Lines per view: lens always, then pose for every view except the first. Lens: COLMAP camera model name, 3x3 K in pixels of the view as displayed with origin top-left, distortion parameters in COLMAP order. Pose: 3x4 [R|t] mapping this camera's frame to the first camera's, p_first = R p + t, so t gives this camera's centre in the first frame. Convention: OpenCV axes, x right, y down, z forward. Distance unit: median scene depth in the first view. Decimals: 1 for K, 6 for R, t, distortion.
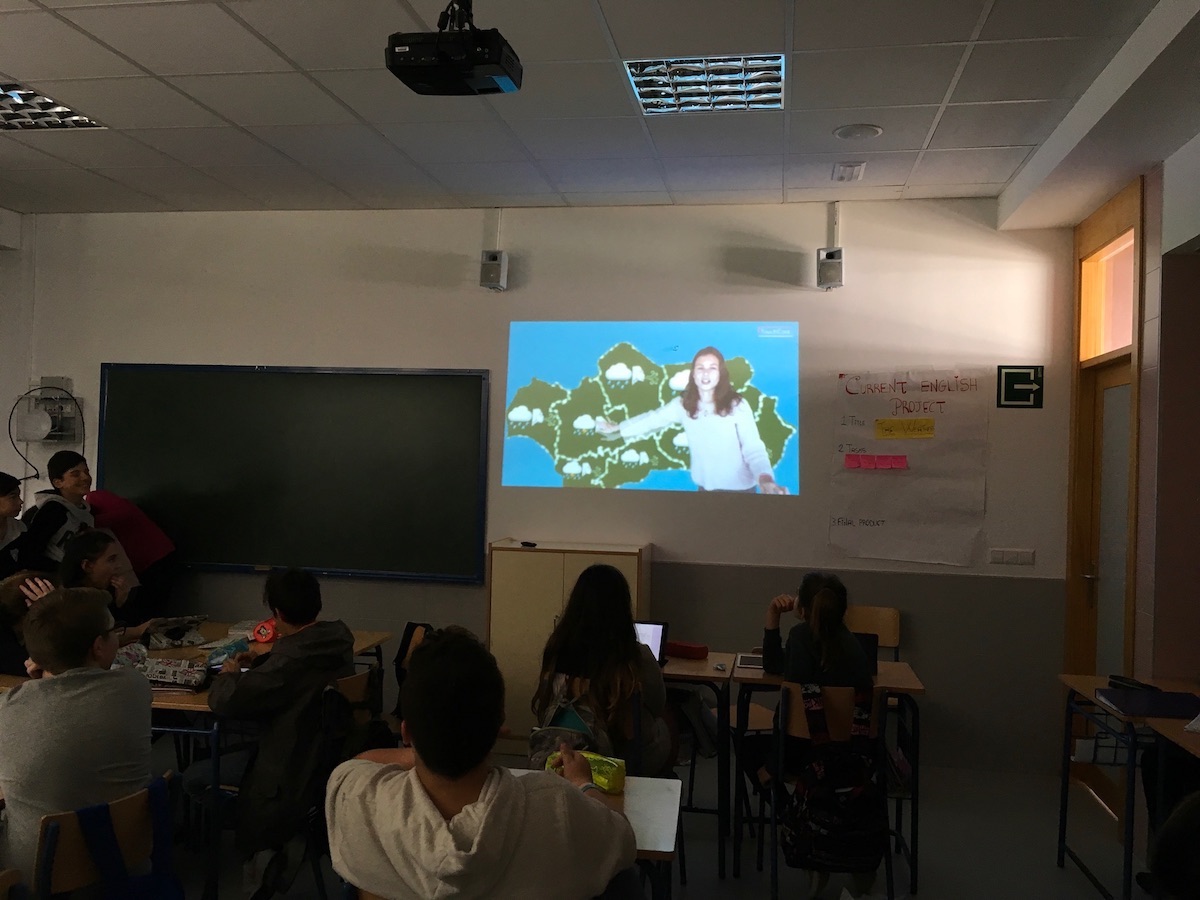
lens RADIAL K [[1030.5, 0, 600.0], [0, 1030.5, 450.0], [0, 0, 1]] dist [0.084509, -0.124934]
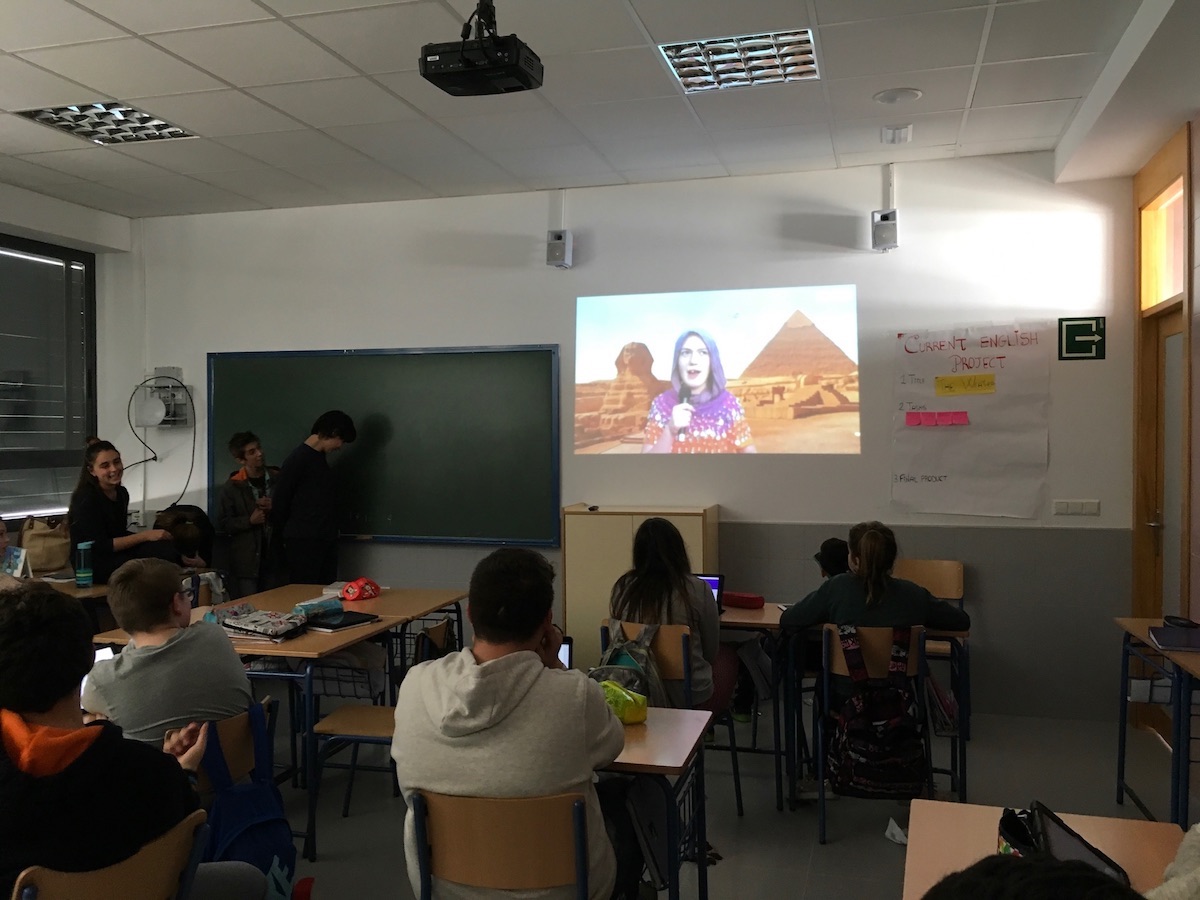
lens RADIAL K [[1030.5, 0, 600.0], [0, 1030.5, 450.0], [0, 0, 1]] dist [0.084509, -0.124934]
pose [[0.994886, -0.031502, -0.095971, 0.034499], [0.033732, 0.999195, 0.021699, 0.009117], [0.095210, -0.024825, 0.995148, -0.048585]]
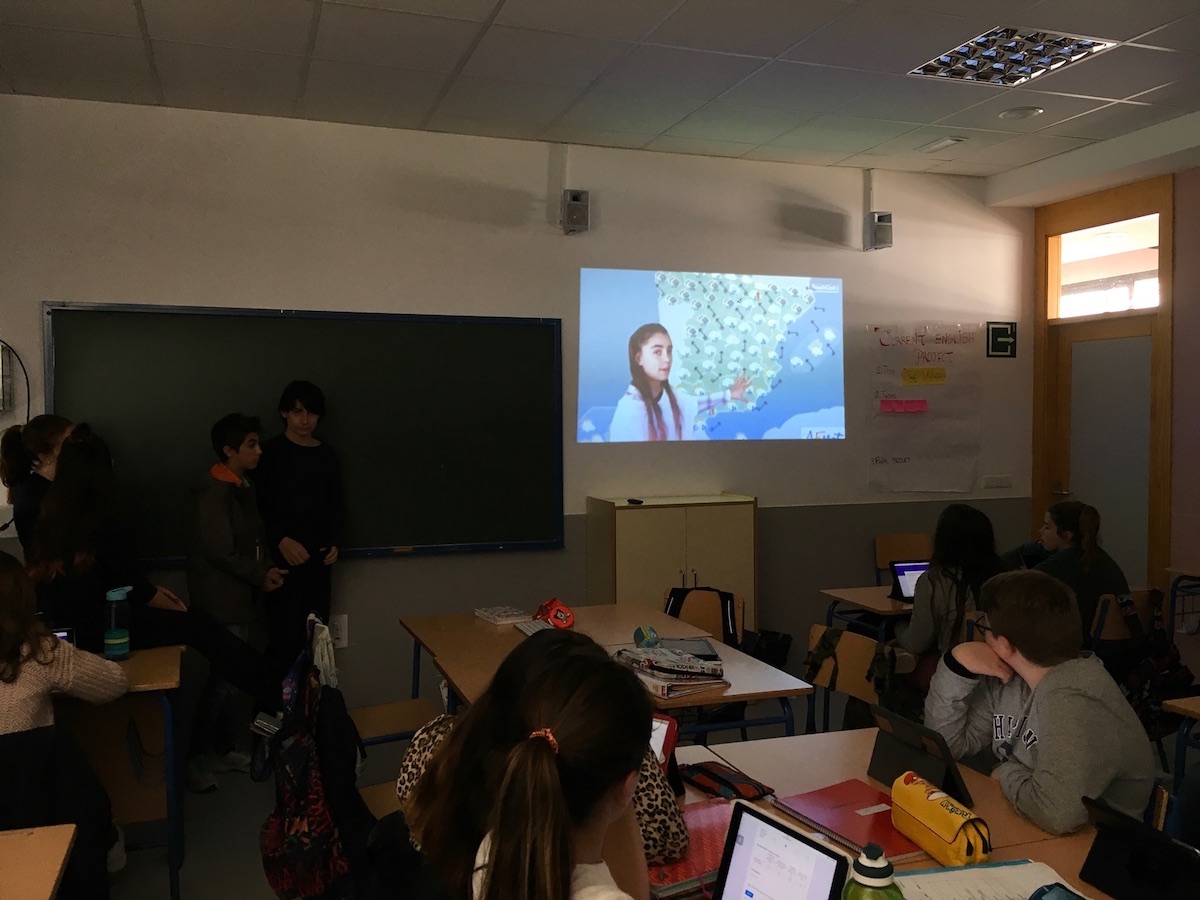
lens RADIAL K [[1030.5, 0, 600.0], [0, 1030.5, 450.0], [0, 0, 1]] dist [0.084509, -0.124934]
pose [[0.869162, -0.047937, 0.492199, -0.591658], [0.024201, 0.998221, 0.054484, -0.010689], [-0.493935, -0.035444, 0.868776, 0.184613]]
